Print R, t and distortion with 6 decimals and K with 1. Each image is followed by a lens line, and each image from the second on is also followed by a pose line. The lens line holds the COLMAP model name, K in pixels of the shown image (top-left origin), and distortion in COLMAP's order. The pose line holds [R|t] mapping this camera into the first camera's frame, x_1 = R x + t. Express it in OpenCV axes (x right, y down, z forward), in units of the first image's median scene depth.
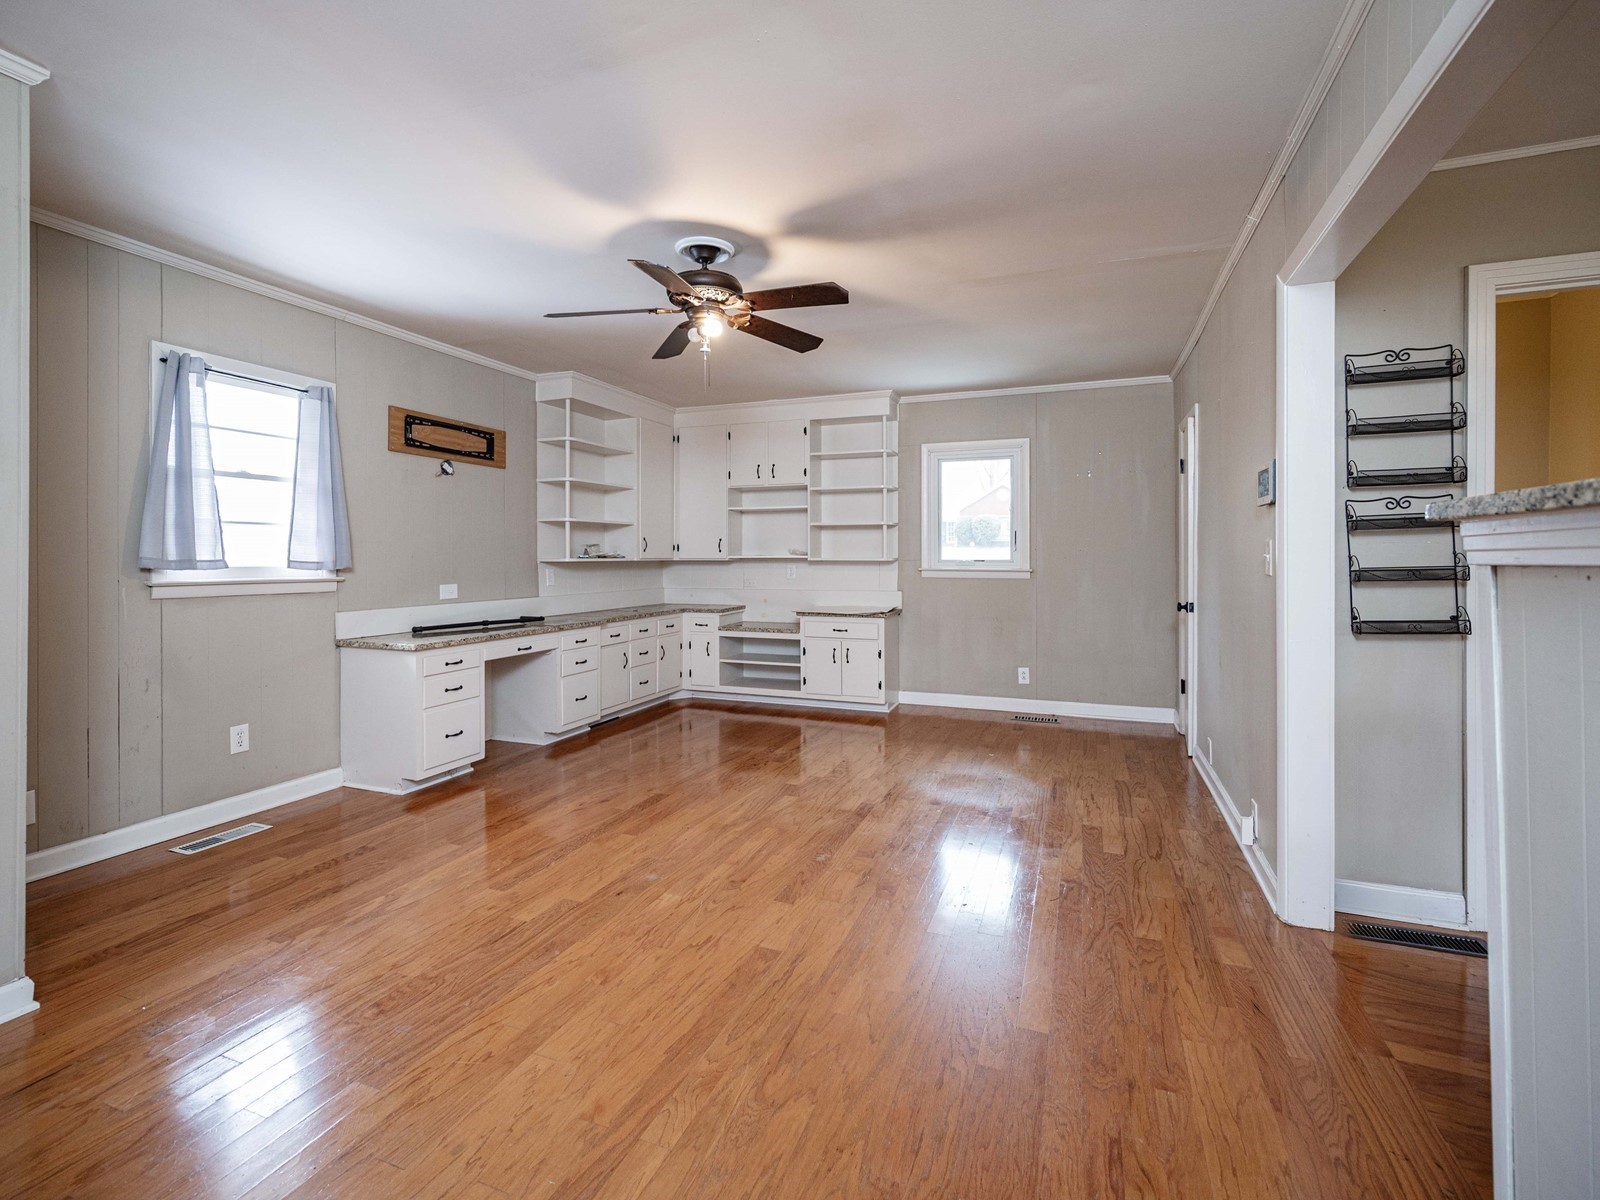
lens RADIAL K [[797.3, 0, 787.8], [0, 797.3, 591.6], [0, 0, 1]] dist [-0.001722, -0.000529]
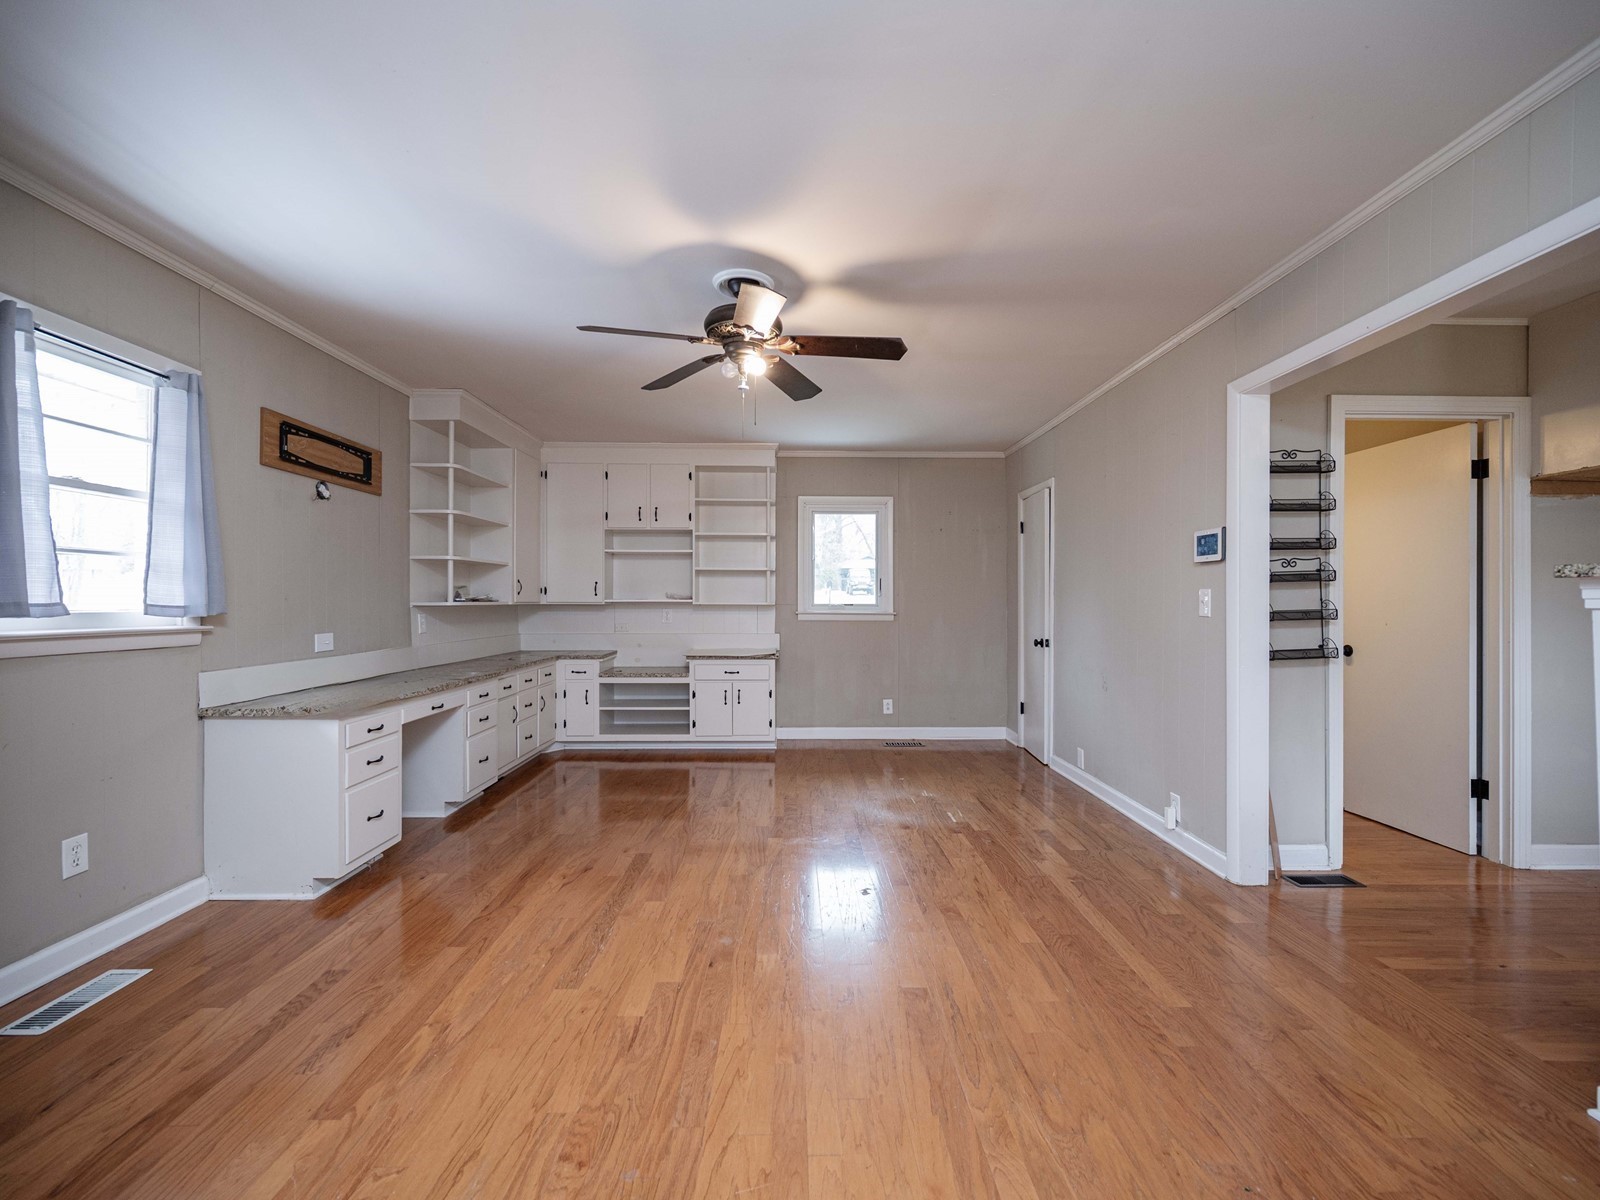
lens RADIAL K [[742.3, 0, 800.7], [0, 742.3, 633.0], [0, 0, 1]] dist [-0.002243, -0.000771]
pose [[0.912037, -0.014813, 0.409841, -0.285233], [0.014869, 0.999885, 0.003049, -0.004557], [-0.409839, 0.003313, 0.912152, 0.104391]]
